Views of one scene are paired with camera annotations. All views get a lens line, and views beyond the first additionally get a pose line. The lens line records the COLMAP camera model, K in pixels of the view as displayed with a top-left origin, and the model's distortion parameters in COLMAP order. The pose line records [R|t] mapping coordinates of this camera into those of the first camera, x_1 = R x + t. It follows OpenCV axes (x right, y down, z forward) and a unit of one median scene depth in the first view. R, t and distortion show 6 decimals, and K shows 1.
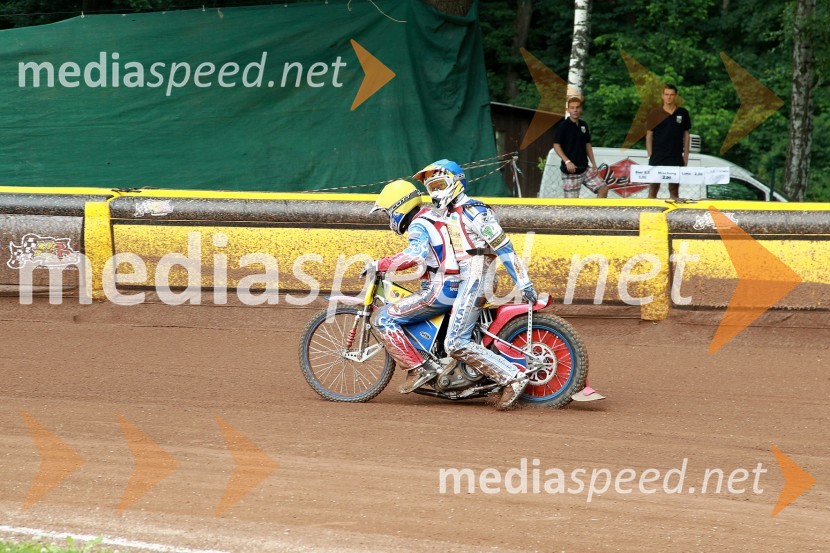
lens RADIAL K [[3191.2, 0, 399.8], [0, 3191.2, 275.2], [0, 0, 1]] dist [0.798383, 1.839280]
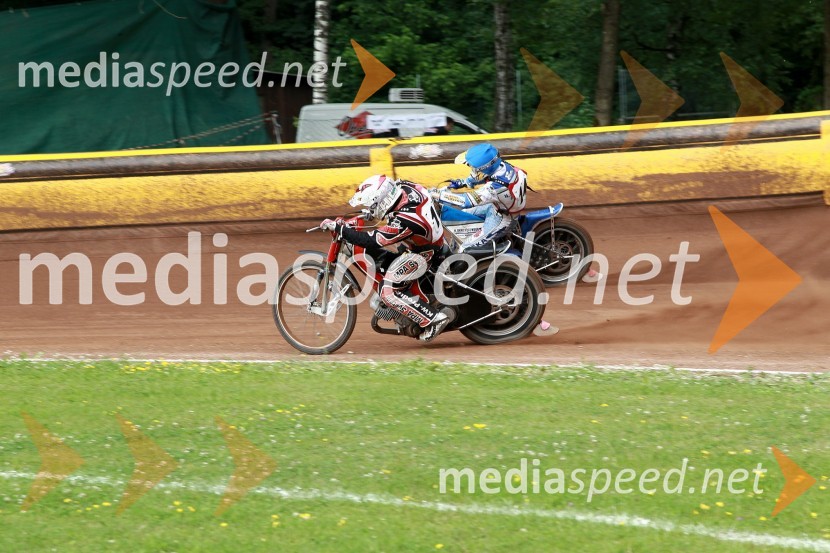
lens RADIAL K [[3191.2, 0, 399.8], [0, 3191.2, 275.2], [0, 0, 1]] dist [0.798383, 1.839280]
pose [[0.994964, -0.070013, 0.071733, -0.004011], [0.069175, 0.997505, 0.014098, 0.004755], [-0.072541, -0.009065, 0.997324, -0.106308]]
